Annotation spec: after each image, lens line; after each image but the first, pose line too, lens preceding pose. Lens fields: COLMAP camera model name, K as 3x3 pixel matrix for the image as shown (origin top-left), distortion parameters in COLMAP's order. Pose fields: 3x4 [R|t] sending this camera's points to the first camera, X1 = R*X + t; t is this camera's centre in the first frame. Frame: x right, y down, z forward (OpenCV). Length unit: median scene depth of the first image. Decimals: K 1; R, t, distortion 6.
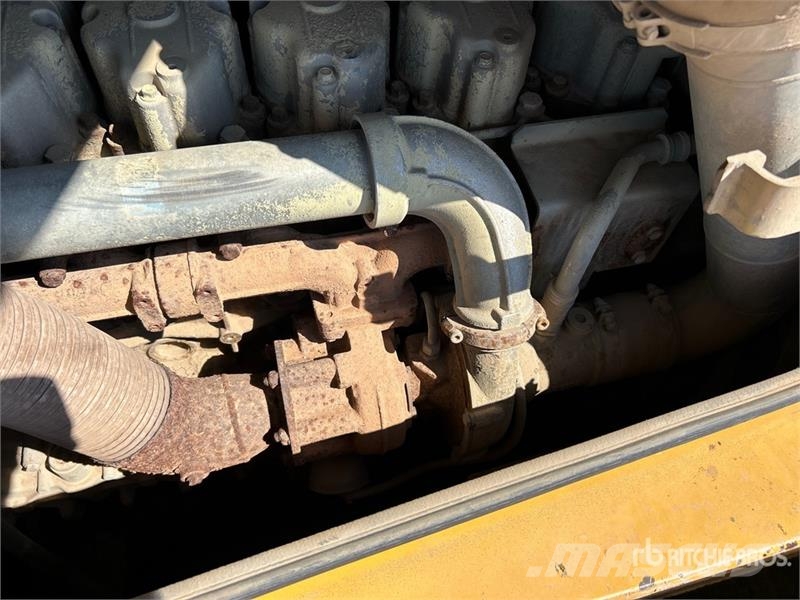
lens RADIAL K [[604.5, 0, 403.9], [0, 604.5, 303.1], [0, 0, 1]] dist [0.019536, -0.037454]
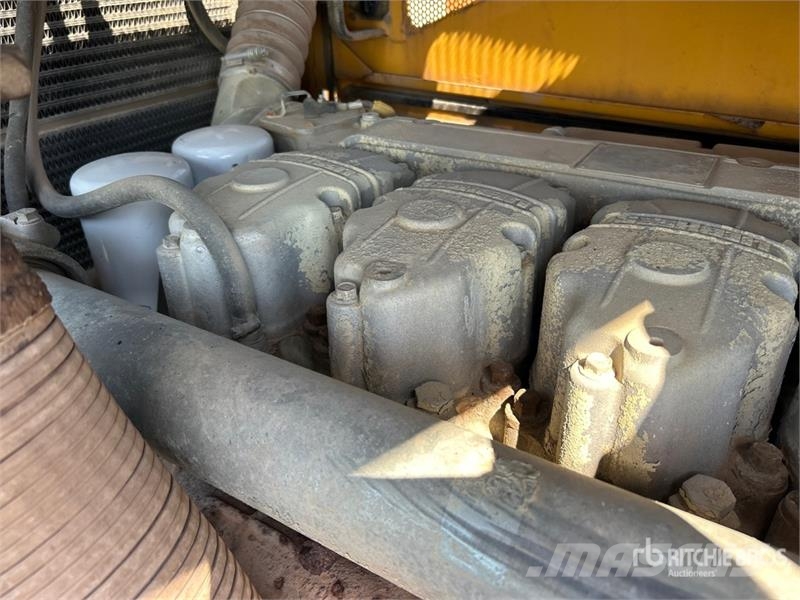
lens RADIAL K [[604.5, 0, 401.8], [0, 604.5, 296.7], [0, 0, 1]] dist [0.019536, -0.037454]
pose [[0.687128, 0.273231, -0.673202, -0.168782], [-0.559585, 0.790001, -0.250525, -0.143213], [0.463379, 0.548856, 0.695727, 0.451657]]
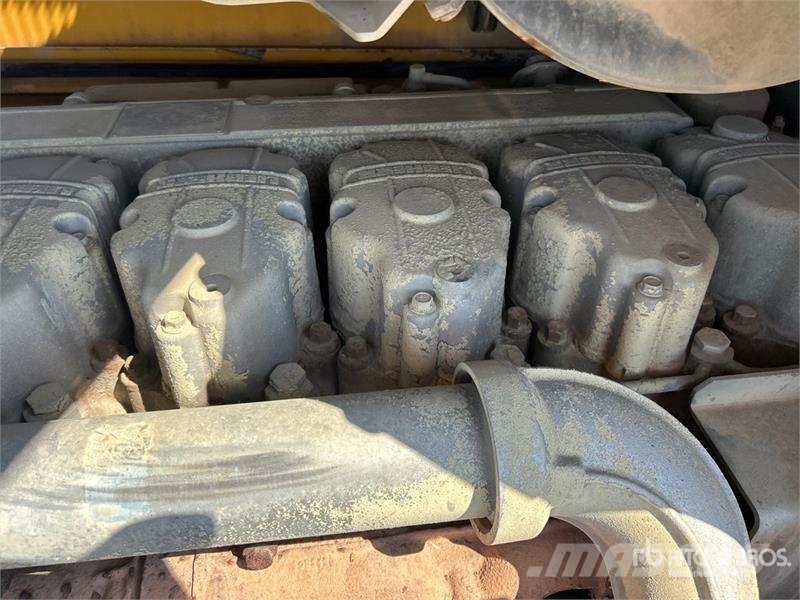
lens RADIAL K [[604.5, 0, 401.1], [0, 604.5, 302.1], [0, 0, 1]] dist [0.019536, -0.037454]
pose [[0.990240, 0.027392, -0.136656, -0.057940], [-0.069089, 0.948024, -0.310608, -0.156715], [0.121045, 0.317018, 0.940663, 0.335722]]
